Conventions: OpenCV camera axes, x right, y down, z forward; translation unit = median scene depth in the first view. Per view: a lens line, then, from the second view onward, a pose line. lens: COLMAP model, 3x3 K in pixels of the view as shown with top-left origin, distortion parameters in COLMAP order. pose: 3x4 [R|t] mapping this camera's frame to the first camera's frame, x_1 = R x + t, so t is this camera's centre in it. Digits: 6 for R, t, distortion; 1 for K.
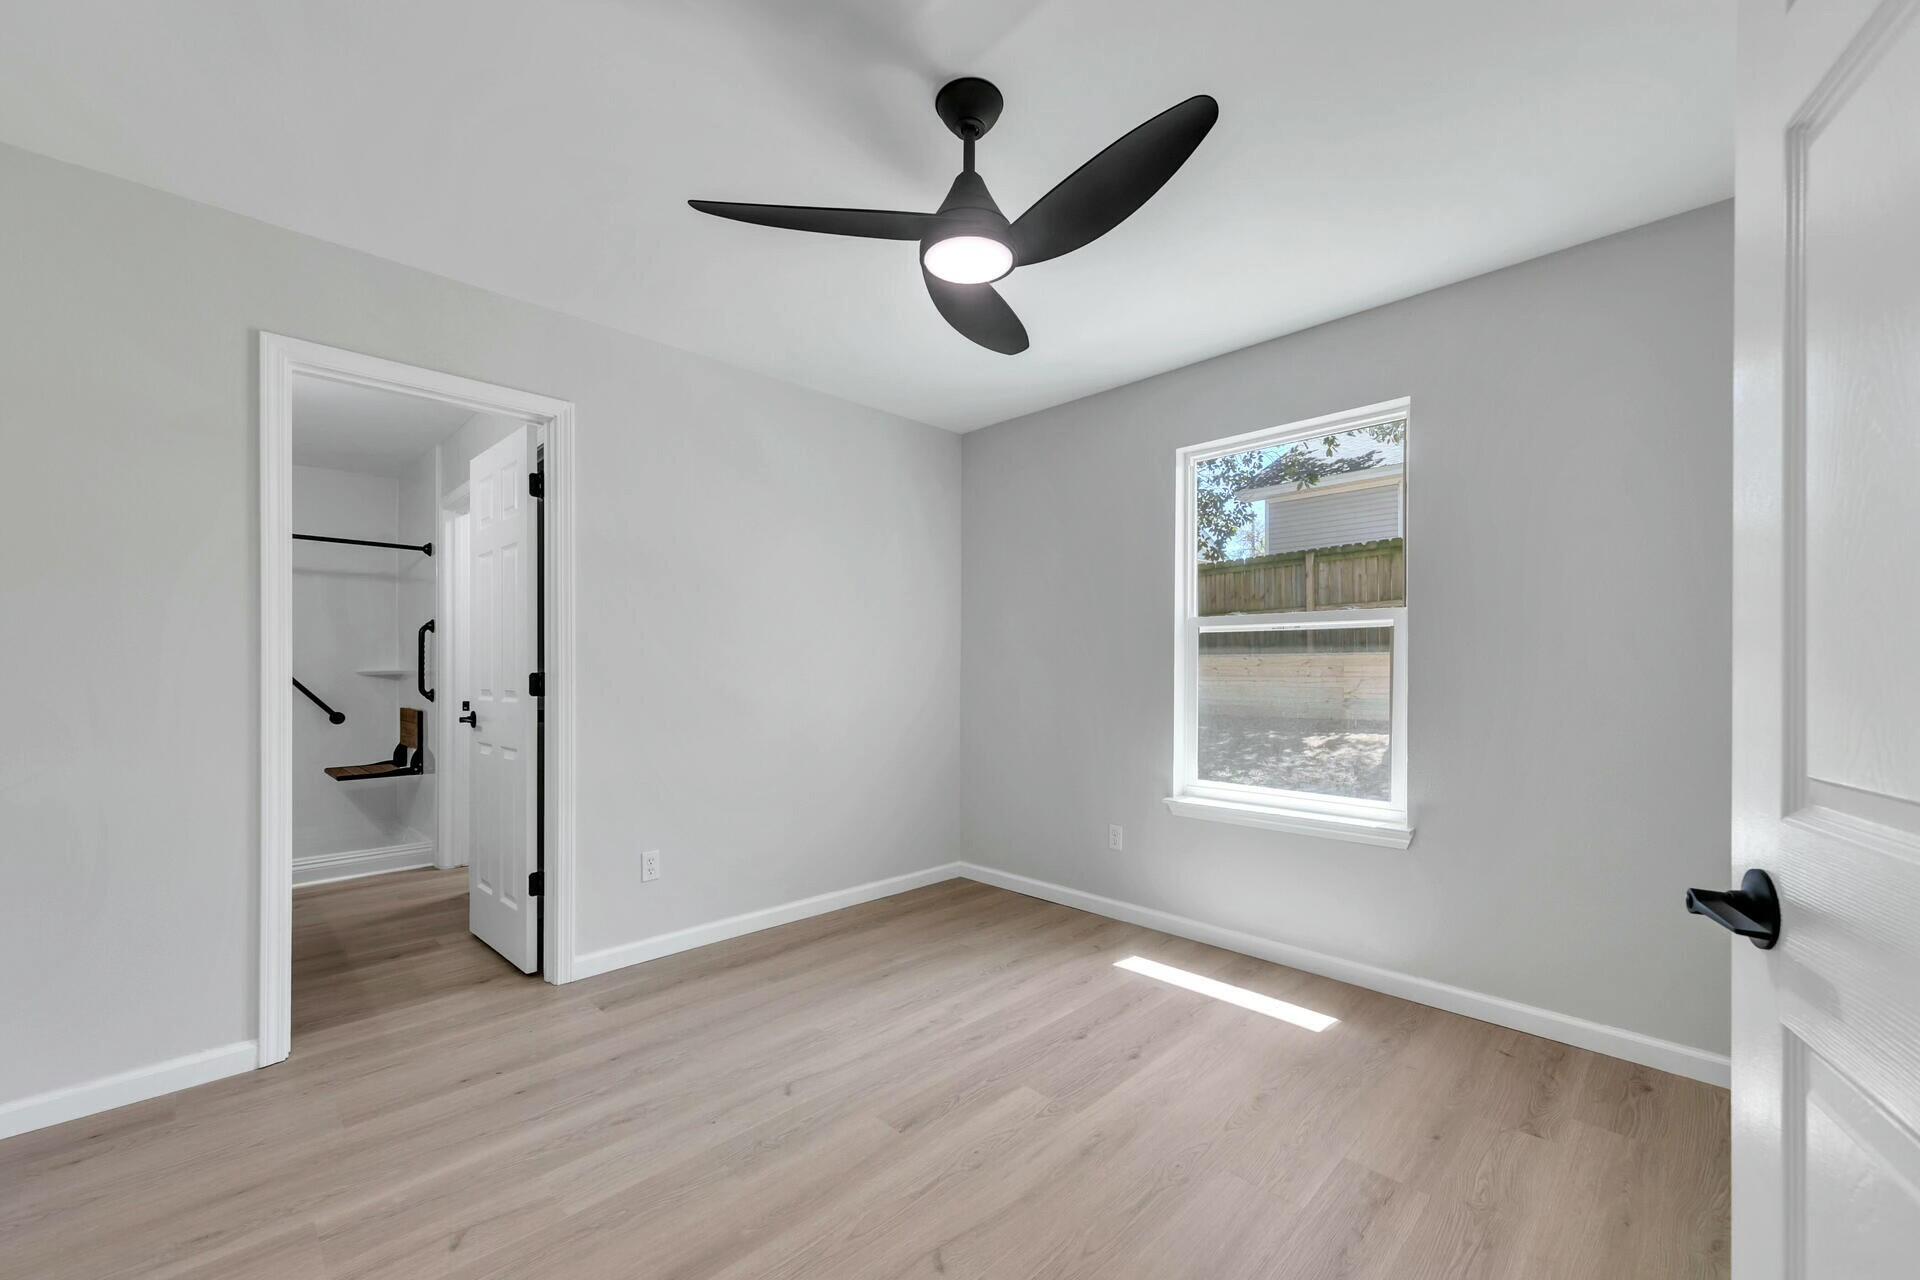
lens RADIAL K [[754.5, 0, 929.8], [0, 754.5, 664.8], [0, 0, 1]] dist [0.005220, -0.000324]
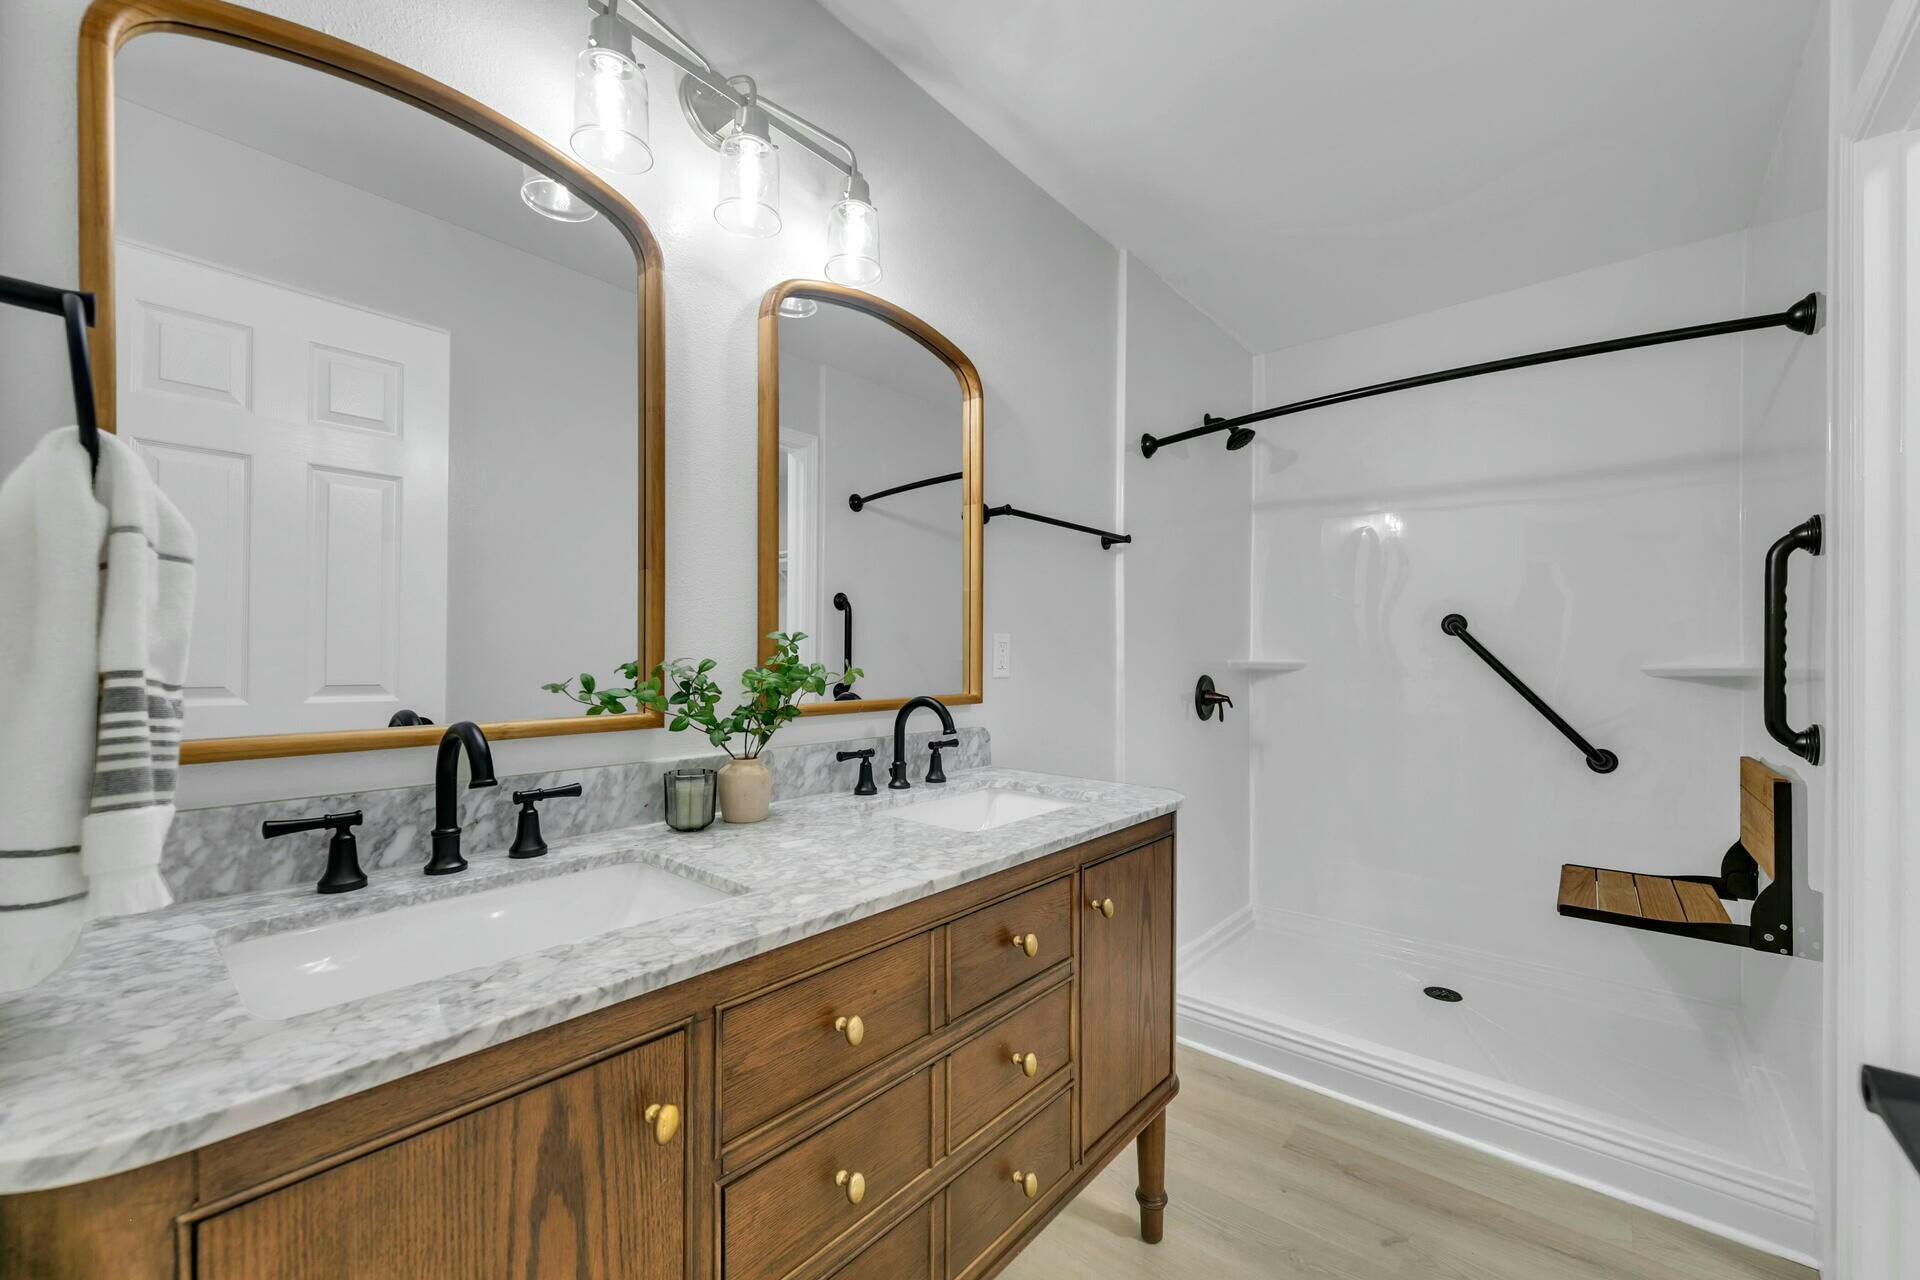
lens RADIAL K [[754.5, 0, 959.0], [0, 754.5, 660.7], [0, 0, 1]] dist [0.005220, -0.000324]
pose [[0.100454, -0.000591, -0.994942, -0.357142], [-0.002471, 0.999997, -0.000843, 0.004563], [0.994939, 0.002543, 0.100452, 0.581342]]
